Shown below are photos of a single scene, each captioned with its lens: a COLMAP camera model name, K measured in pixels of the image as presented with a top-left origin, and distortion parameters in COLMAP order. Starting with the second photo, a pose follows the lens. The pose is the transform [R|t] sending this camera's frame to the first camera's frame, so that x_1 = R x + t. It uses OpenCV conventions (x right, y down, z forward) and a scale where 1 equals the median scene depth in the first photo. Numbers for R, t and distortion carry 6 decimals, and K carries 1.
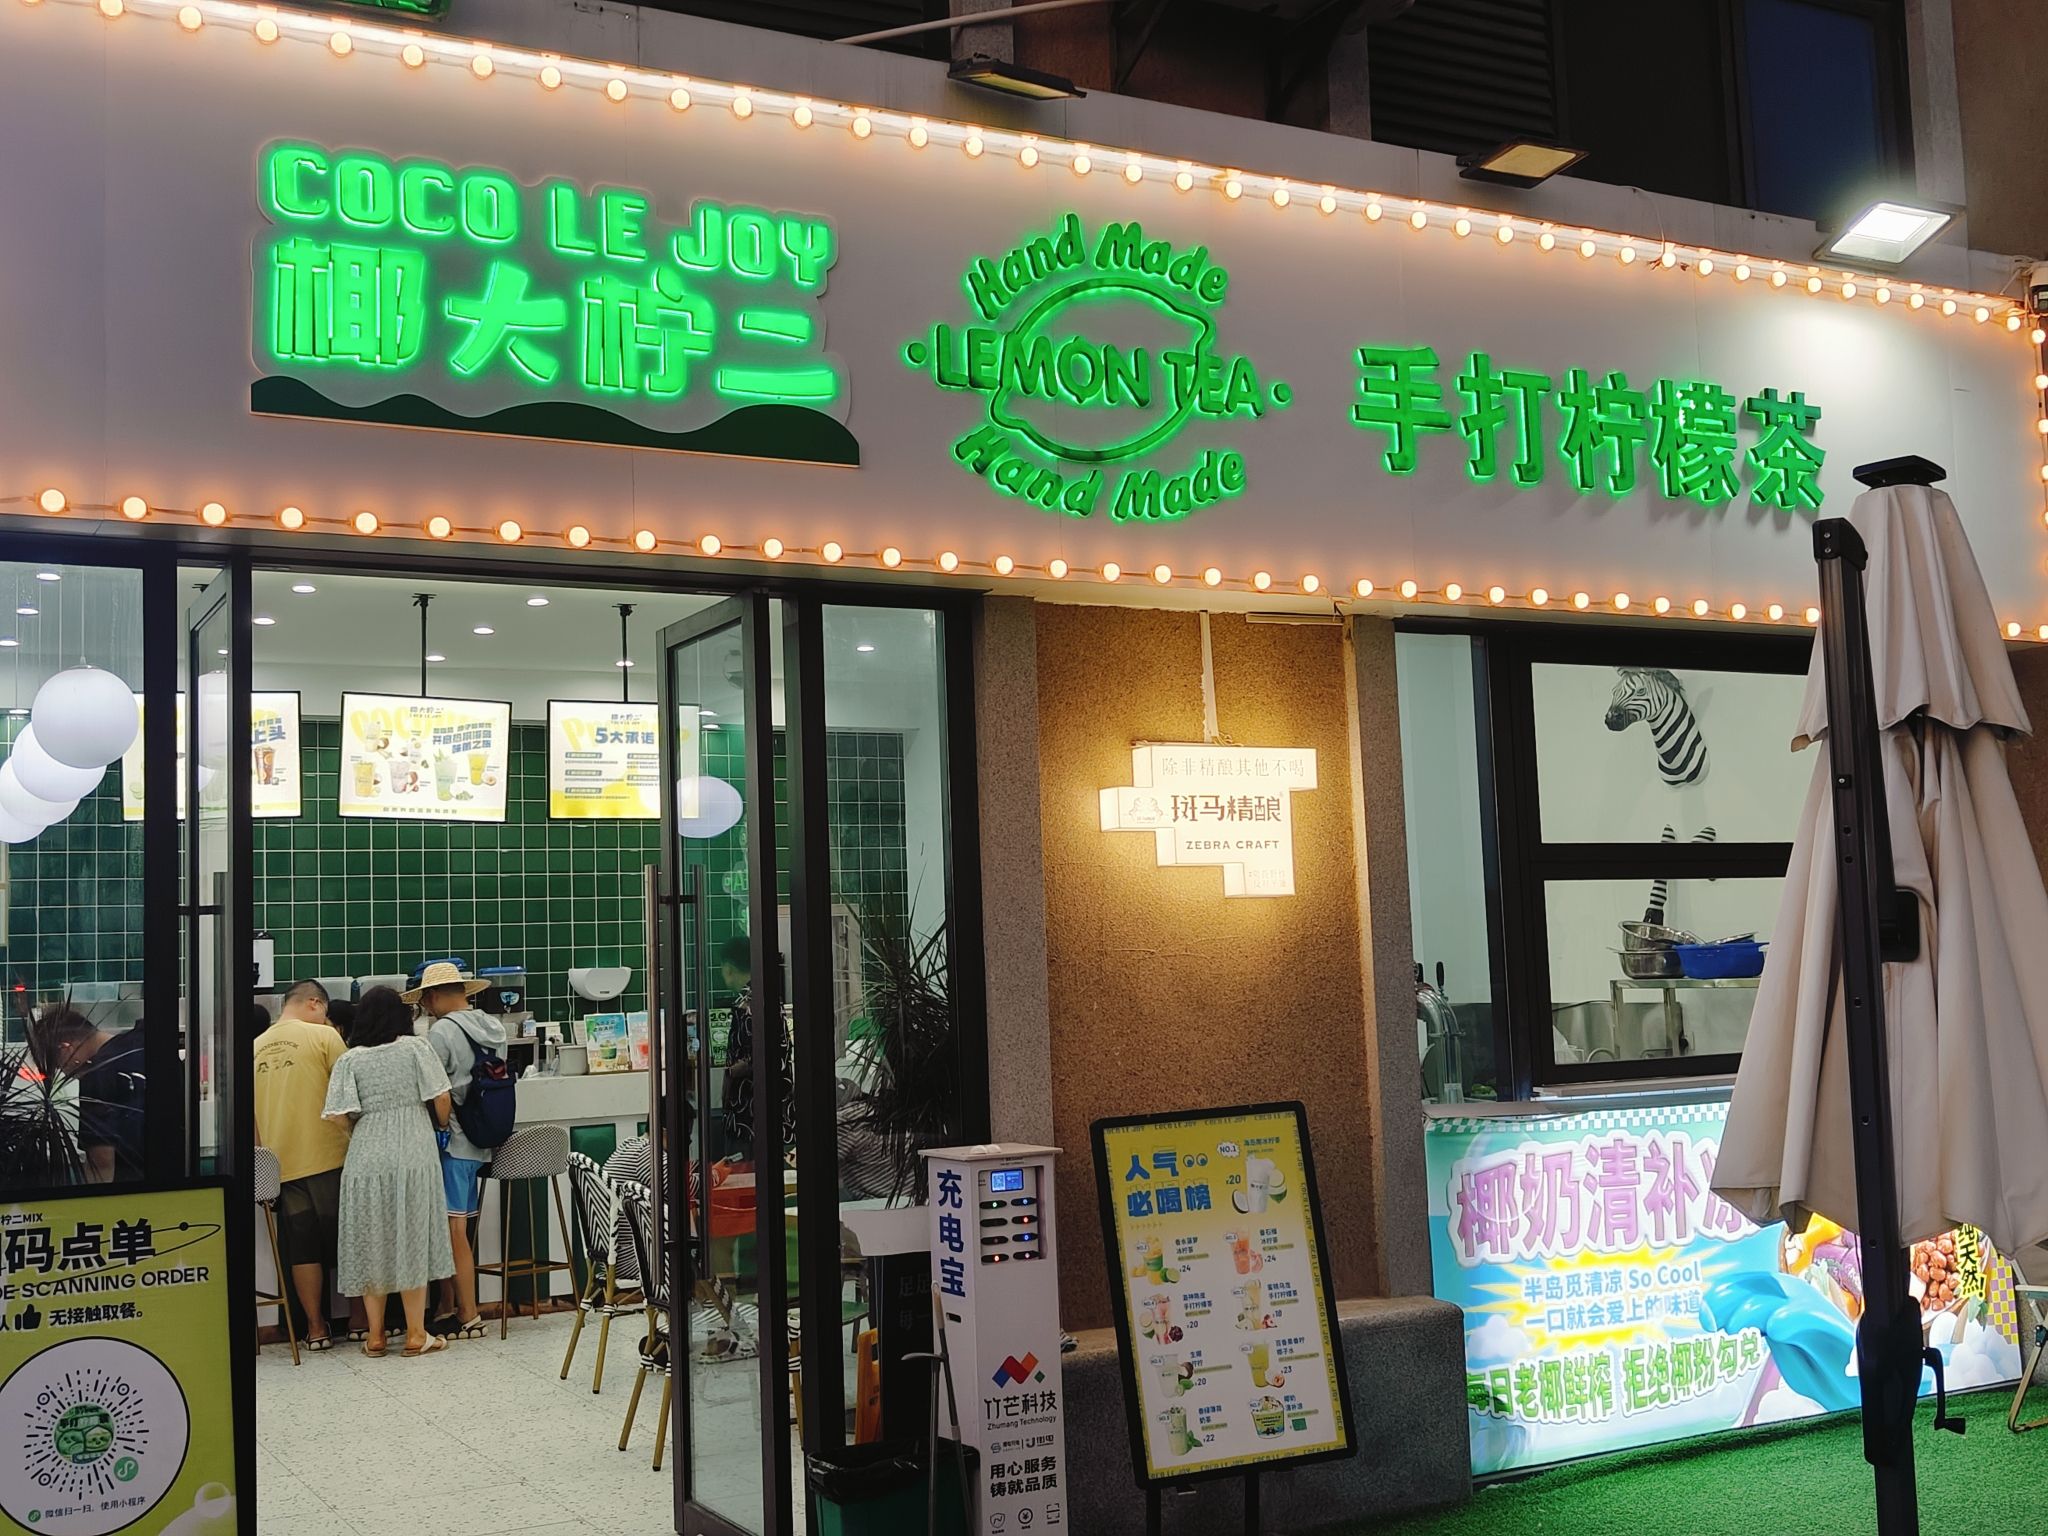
lens RADIAL K [[2206.8, 0, 1025.0], [0, 2206.8, 764.2], [0, 0, 1]] dist [0.011399, 0.000000]
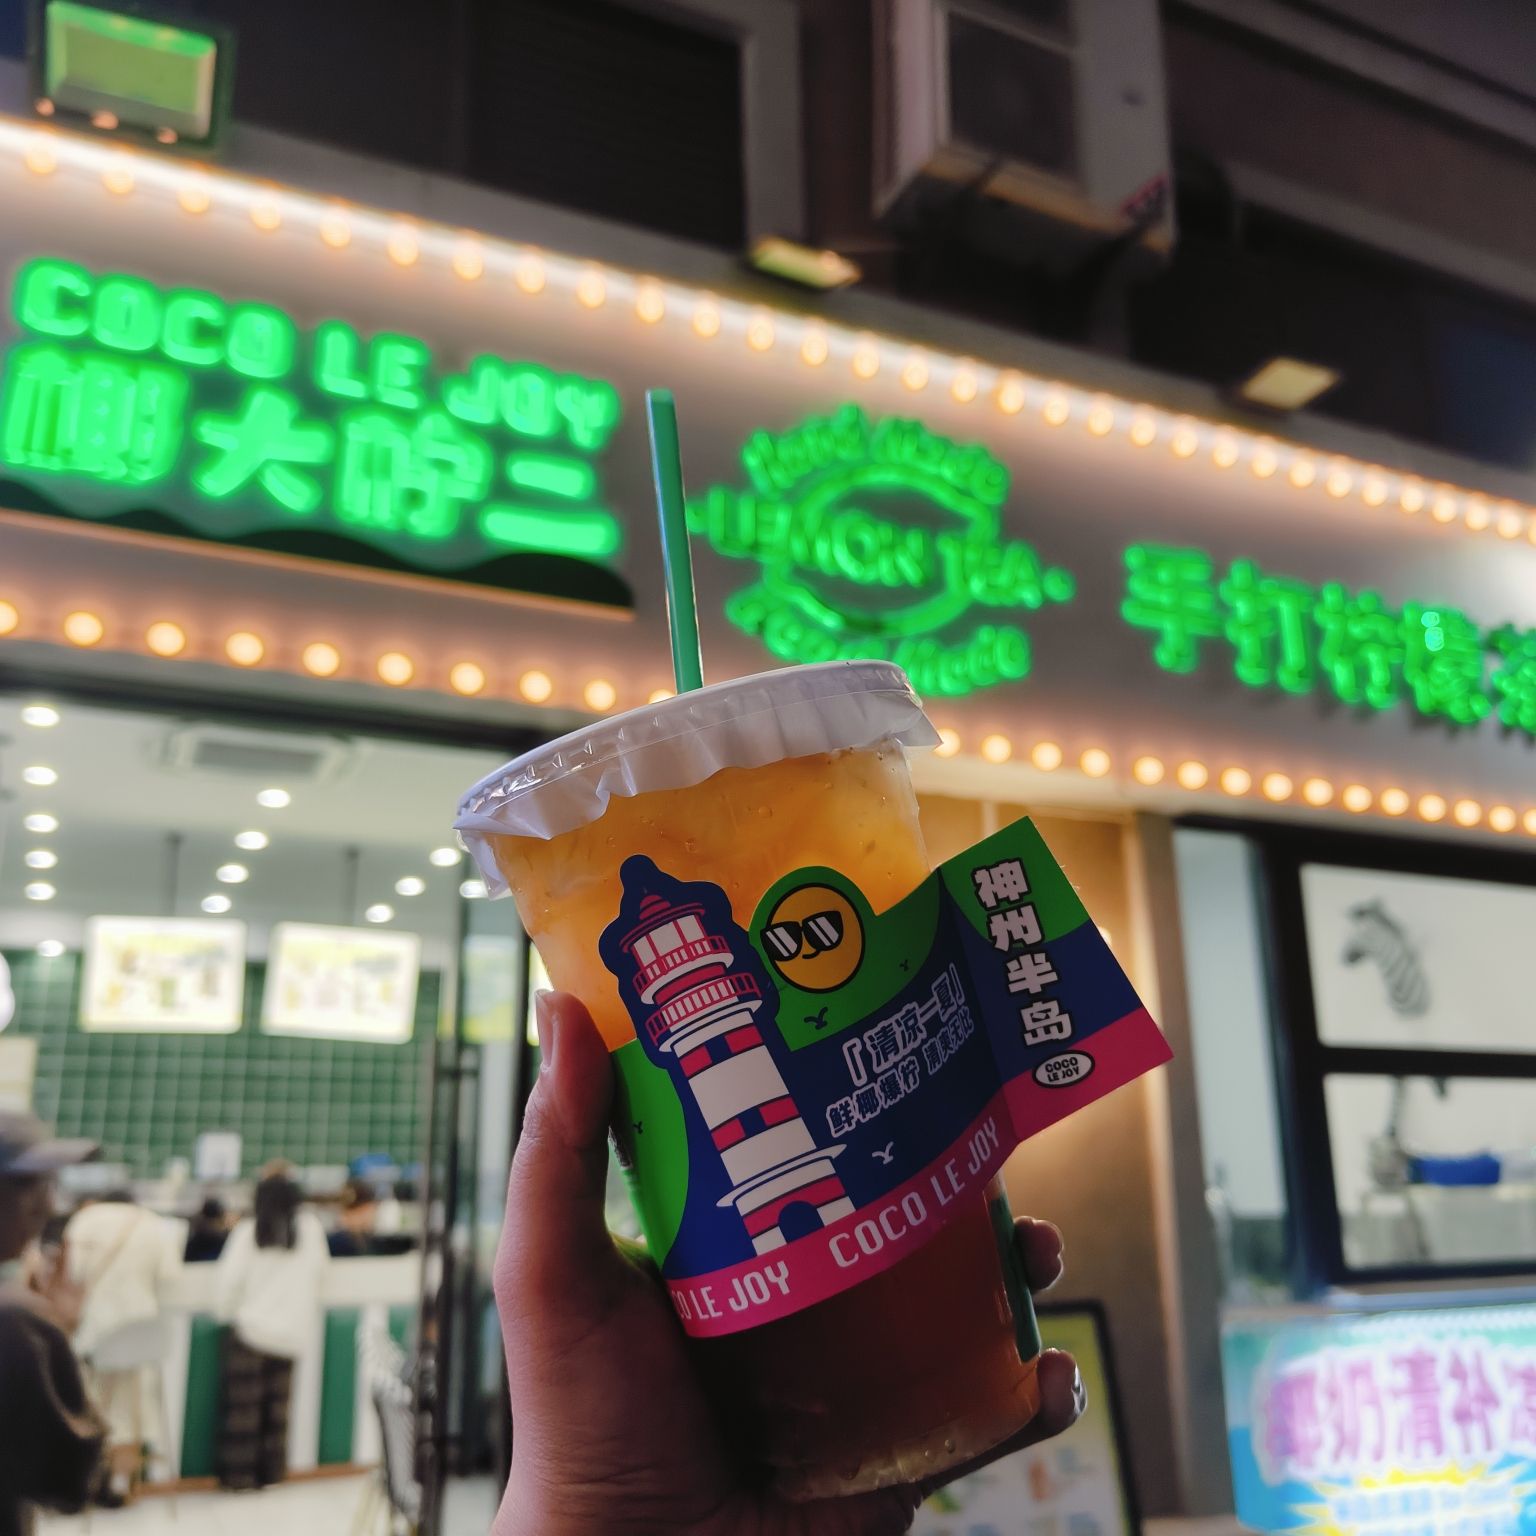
lens RADIAL K [[1496.2, 0, 768.0], [0, 1496.2, 772.7], [0, 0, 1]] dist [-0.011409, 0.000000]
pose [[0.997604, 0.003026, -0.069123, 0.032463], [-0.015416, 0.983649, -0.179435, 0.053452], [0.067450, 0.180071, 0.981338, 0.357193]]
